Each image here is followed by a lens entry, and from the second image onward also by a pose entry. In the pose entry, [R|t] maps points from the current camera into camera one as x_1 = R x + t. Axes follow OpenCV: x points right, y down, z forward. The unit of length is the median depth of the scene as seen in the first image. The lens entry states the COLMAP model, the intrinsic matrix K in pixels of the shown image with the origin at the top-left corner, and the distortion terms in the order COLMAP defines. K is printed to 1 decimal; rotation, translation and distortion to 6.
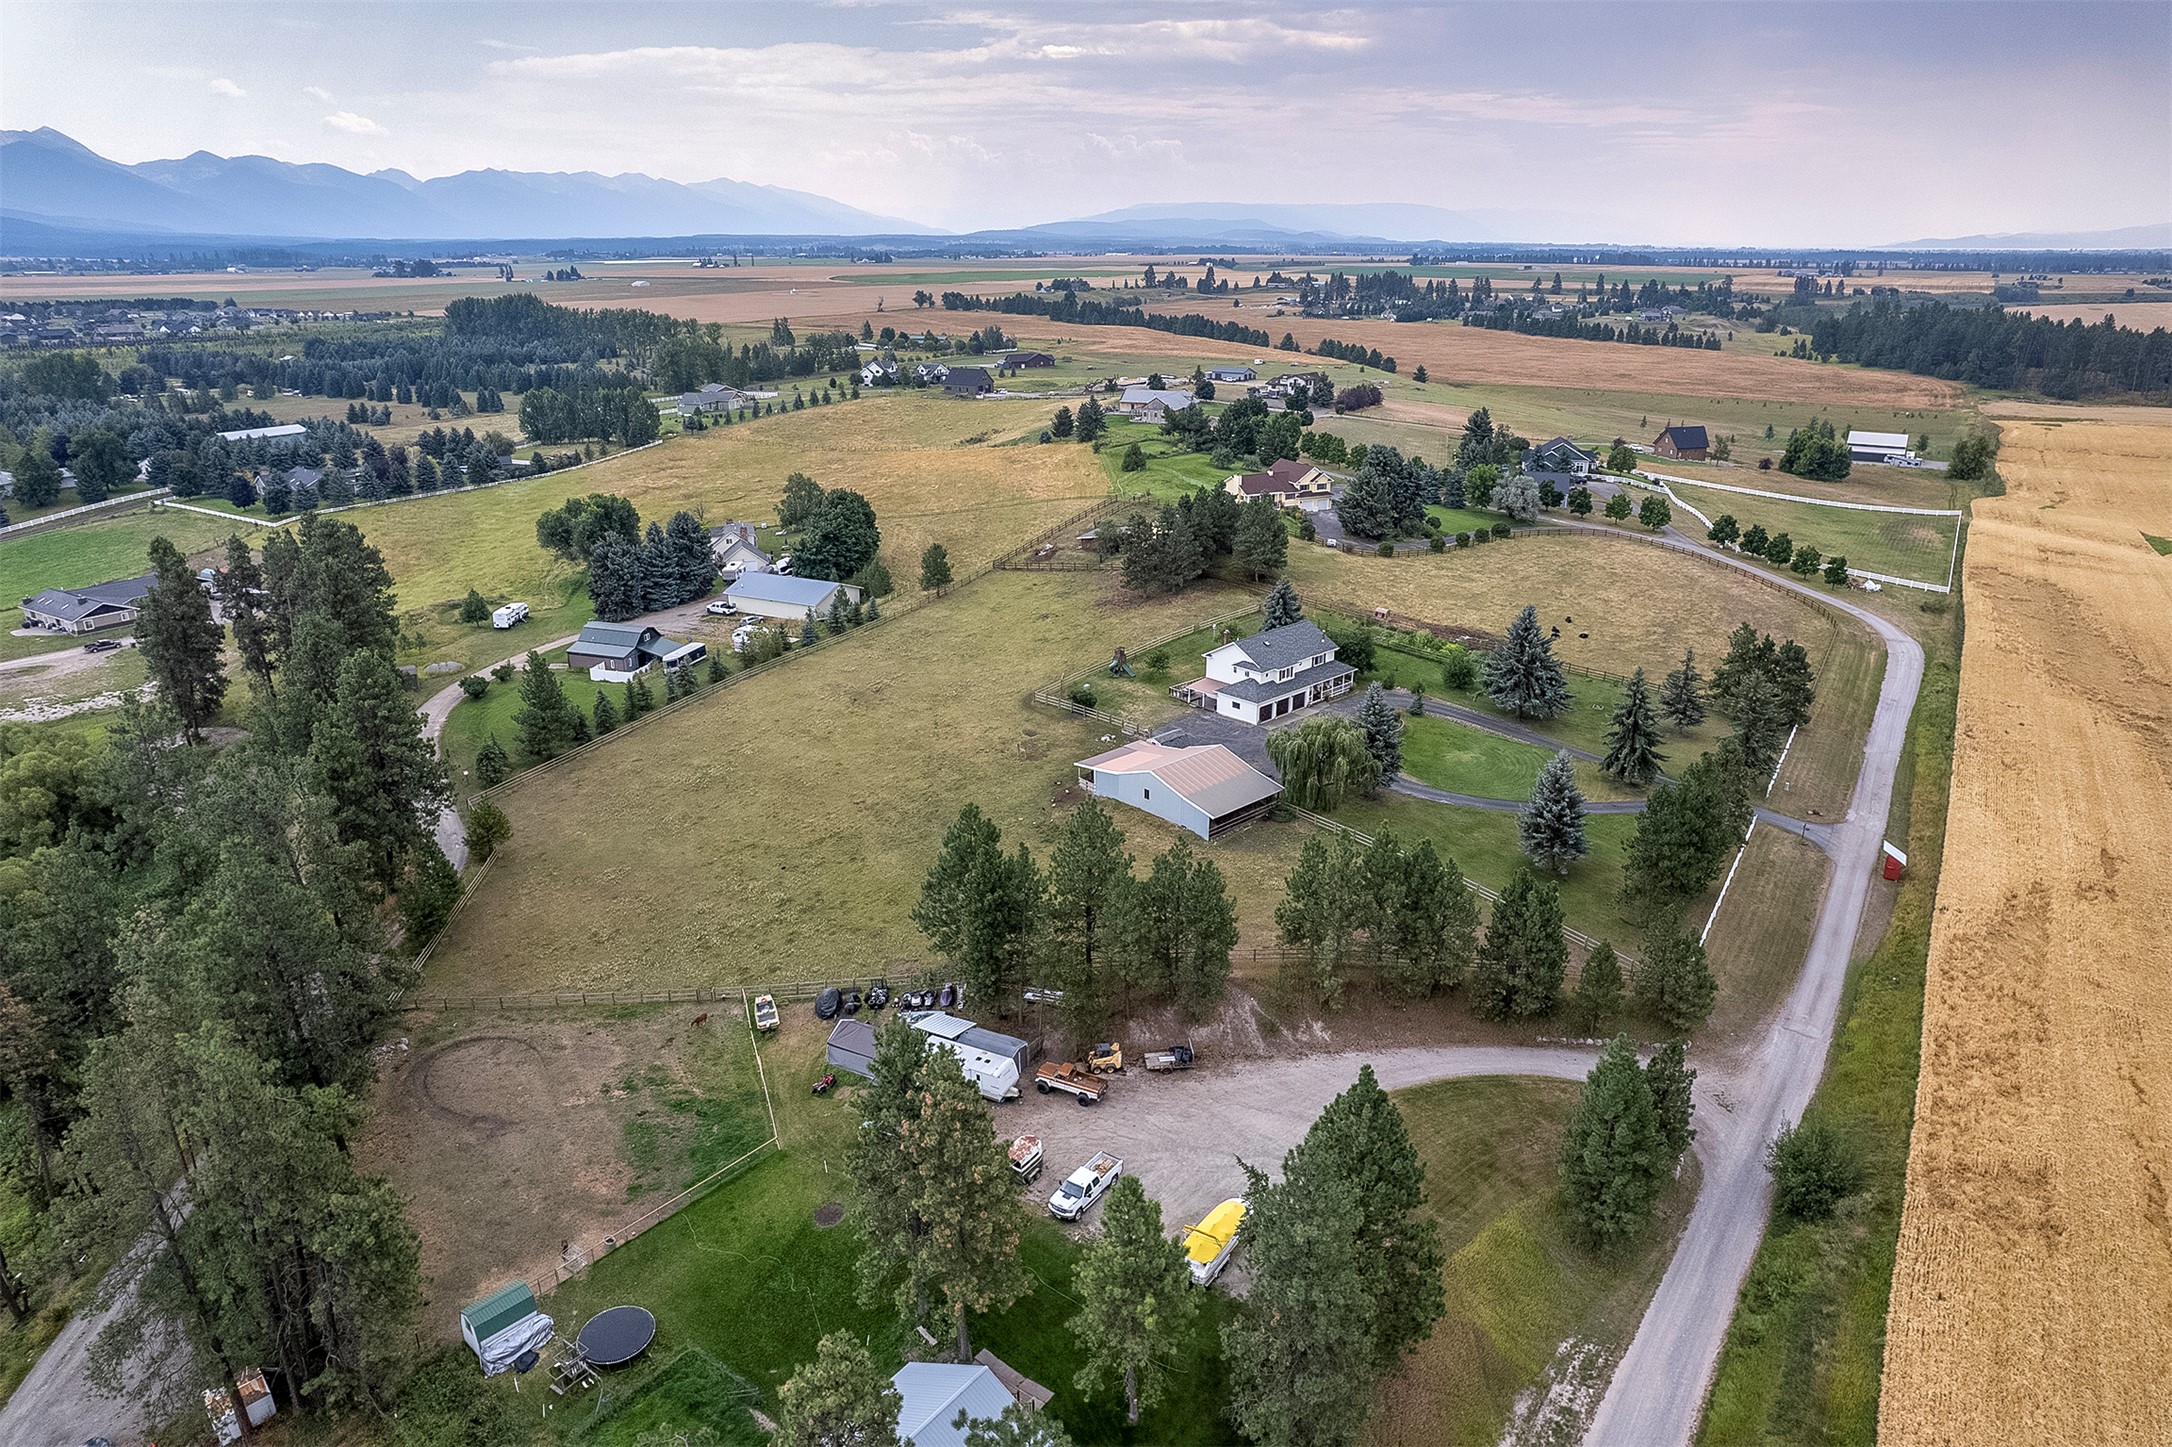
lens RADIAL K [[1709.6, 0, 1086.0], [0, 1709.6, 723.5], [0, 0, 1]] dist [-0.128729, 0.146188]
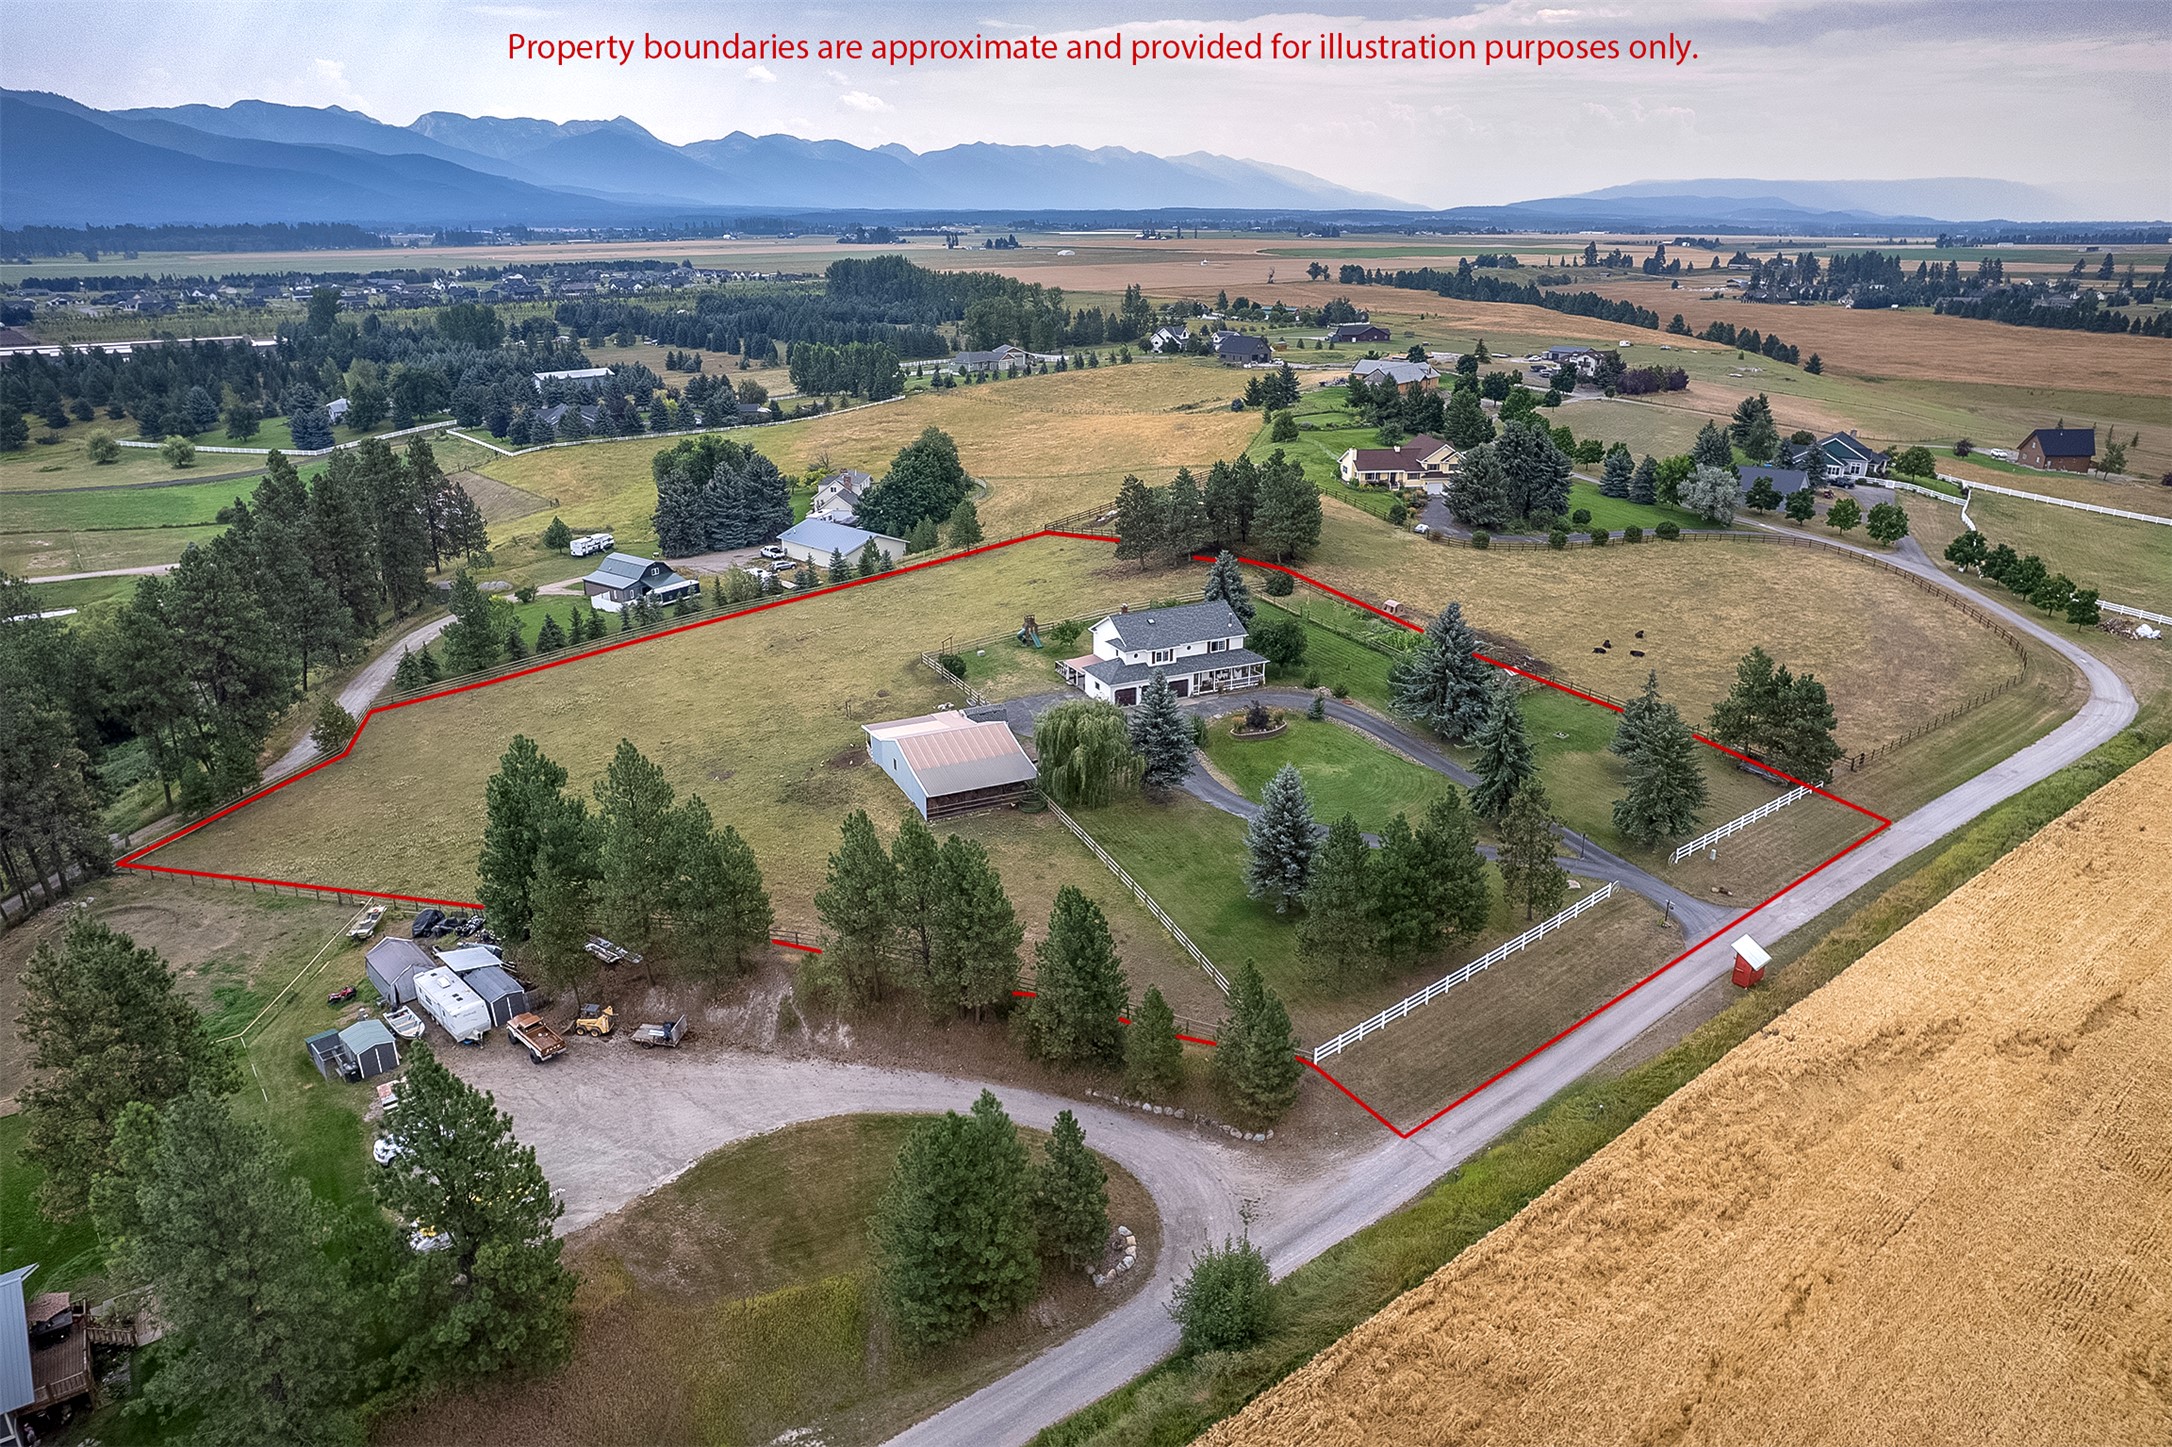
lens RADIAL K [[1709.6, 0, 1086.0], [0, 1709.6, 723.5], [0, 0, 1]] dist [-0.128729, 0.146188]
pose [[0.927225, 0.103625, -0.359884, 0.251276], [-0.101770, 0.994515, 0.024155, -0.007390], [0.360413, 0.014228, 0.932684, 0.094663]]
